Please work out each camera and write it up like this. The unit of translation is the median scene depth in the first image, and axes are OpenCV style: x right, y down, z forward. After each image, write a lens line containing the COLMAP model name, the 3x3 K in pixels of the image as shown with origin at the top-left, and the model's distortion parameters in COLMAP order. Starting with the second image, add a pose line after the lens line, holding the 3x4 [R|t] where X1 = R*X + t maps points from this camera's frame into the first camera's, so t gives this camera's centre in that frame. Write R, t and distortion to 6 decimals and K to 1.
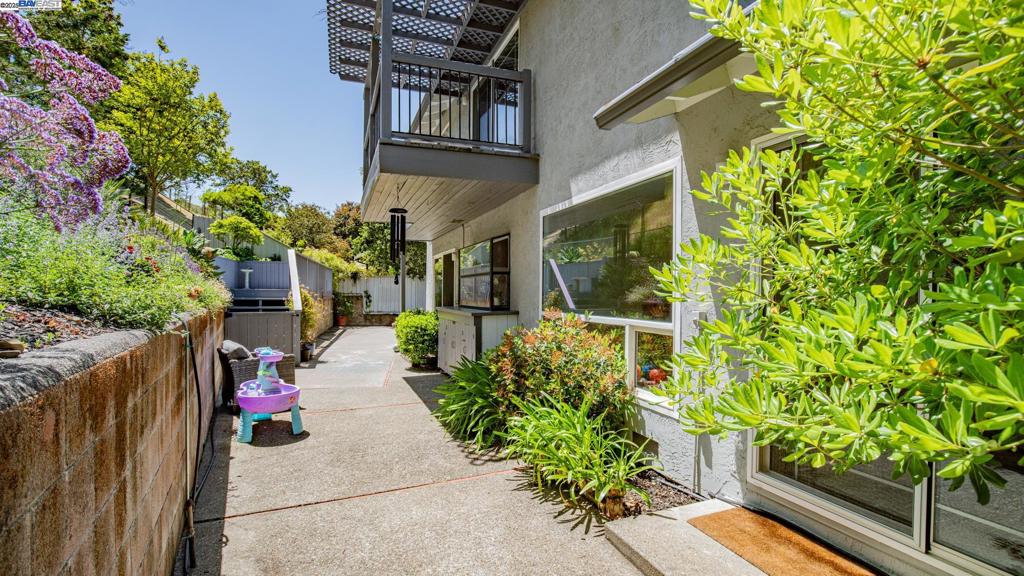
lens RADIAL K [[472.1, 0, 516.2], [0, 472.1, 265.7], [0, 0, 1]] dist [-0.024222, 0.000196]
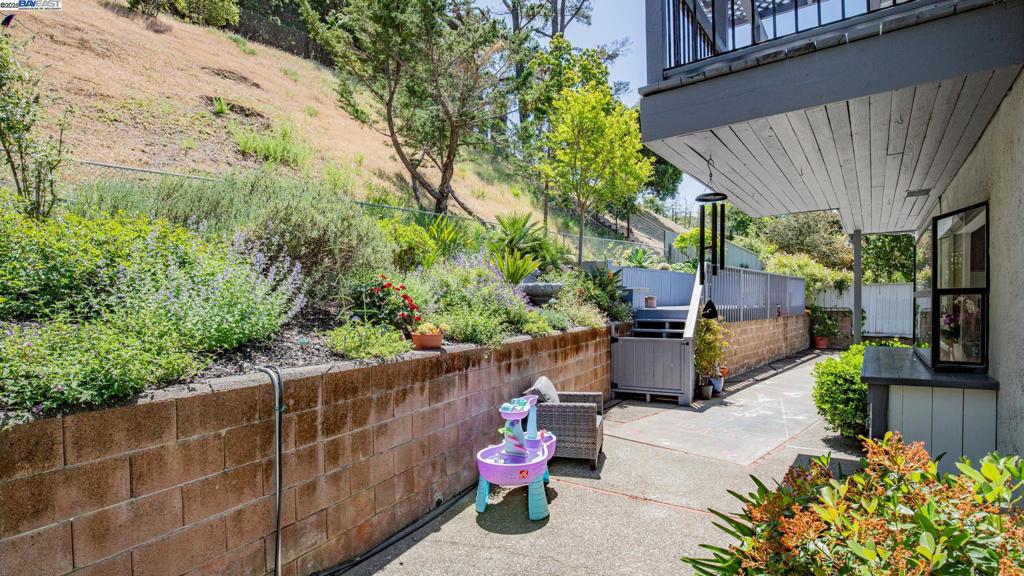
lens RADIAL K [[490.4, 0, 514.2], [0, 490.4, 303.0], [0, 0, 1]] dist [-0.024668, 0.000121]
pose [[0.539401, -0.003731, -0.842041, 0.098404], [0.055908, 0.997942, 0.031393, -0.010345], [0.840191, -0.064010, 0.538500, 0.304094]]
